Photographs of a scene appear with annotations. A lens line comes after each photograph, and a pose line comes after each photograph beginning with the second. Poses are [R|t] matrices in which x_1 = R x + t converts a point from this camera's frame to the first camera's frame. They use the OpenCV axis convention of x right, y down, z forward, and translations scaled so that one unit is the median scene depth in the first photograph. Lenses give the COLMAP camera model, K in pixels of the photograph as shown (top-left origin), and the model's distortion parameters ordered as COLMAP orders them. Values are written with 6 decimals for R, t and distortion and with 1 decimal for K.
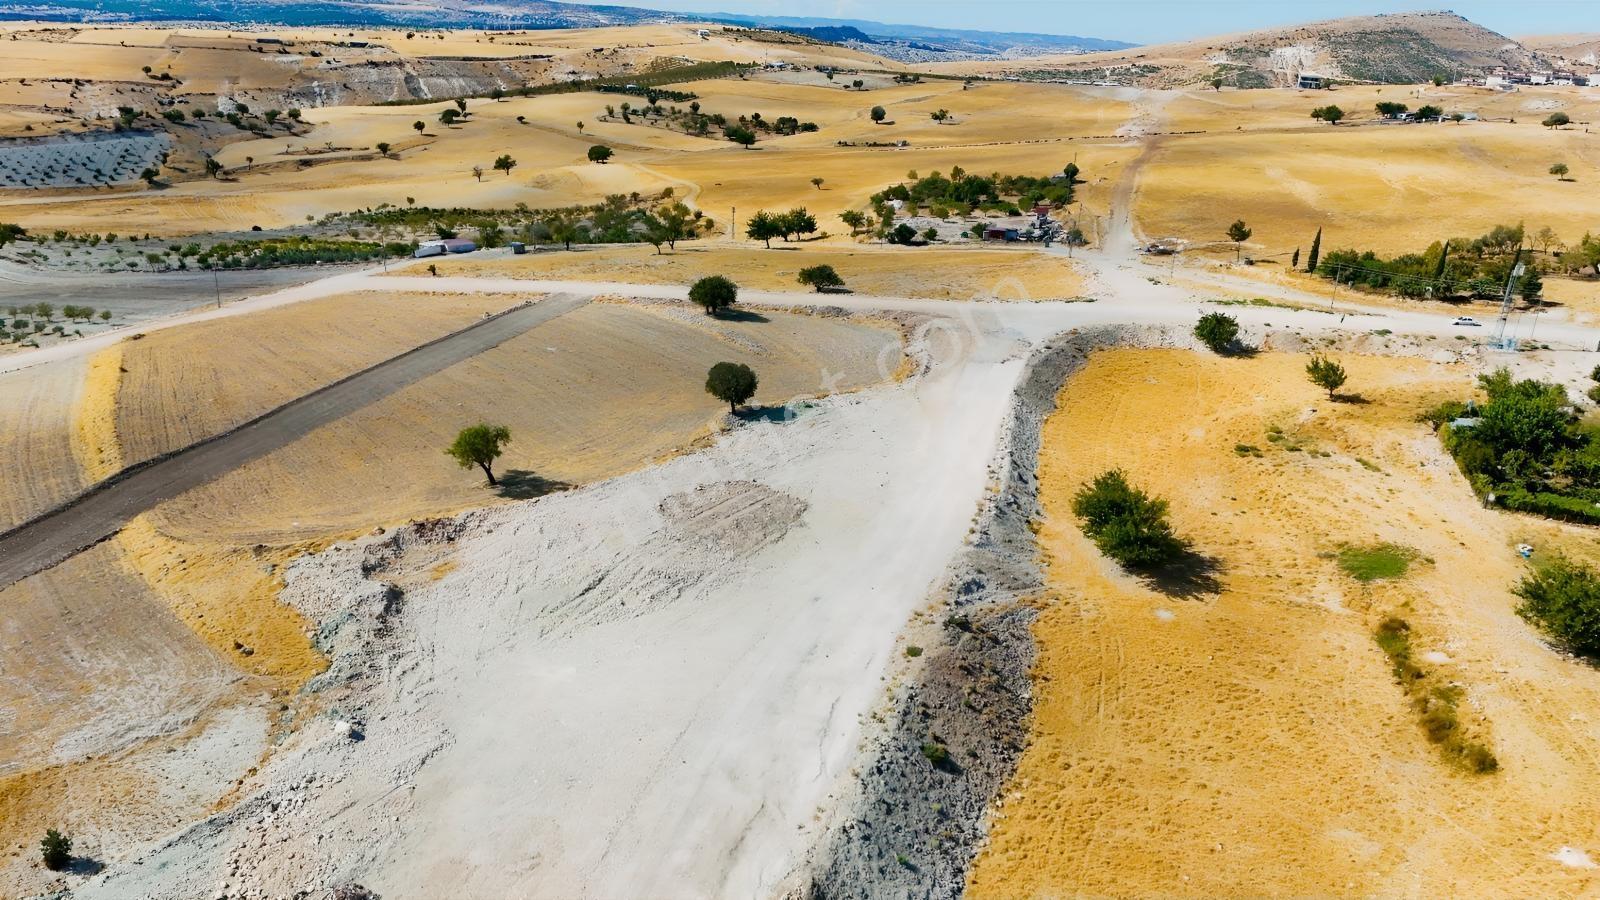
lens RADIAL K [[1168.8, 0, 800.0], [0, 1168.8, 450.0], [0, 0, 1]] dist [0.074251, -0.069432]
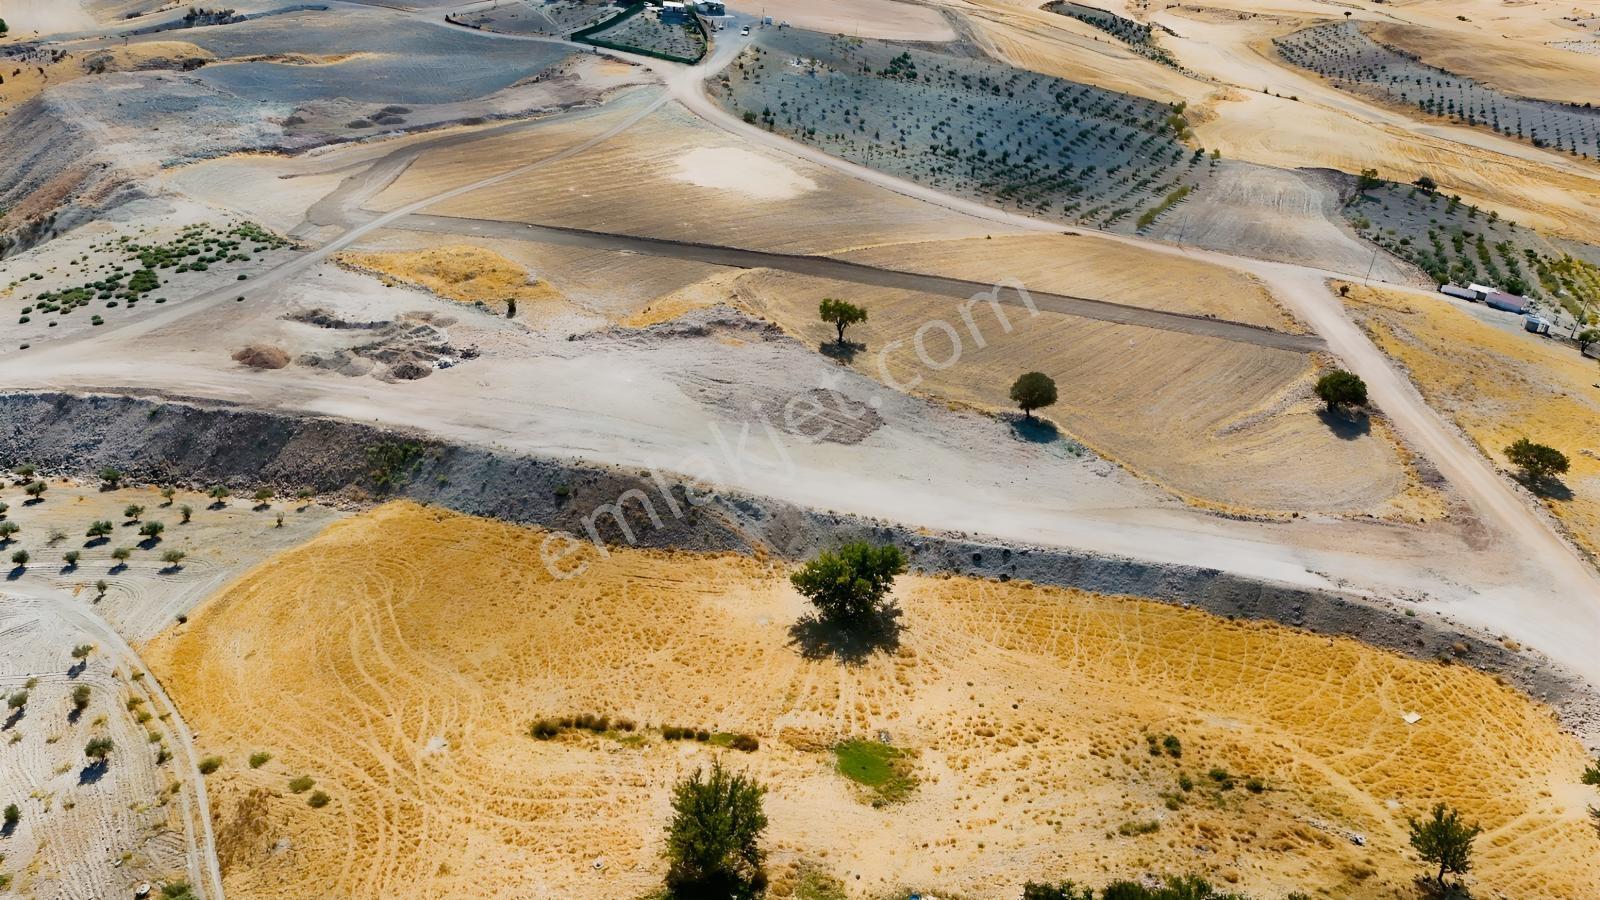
lens RADIAL K [[1168.8, 0, 800.0], [0, 1168.8, 450.0], [0, 0, 1]] dist [0.074251, -0.069432]
pose [[0.066622, 0.466471, -0.882024, 0.680647], [-0.424408, 0.813282, 0.398059, -0.260721], [0.903017, 0.347818, 0.252157, 0.359291]]
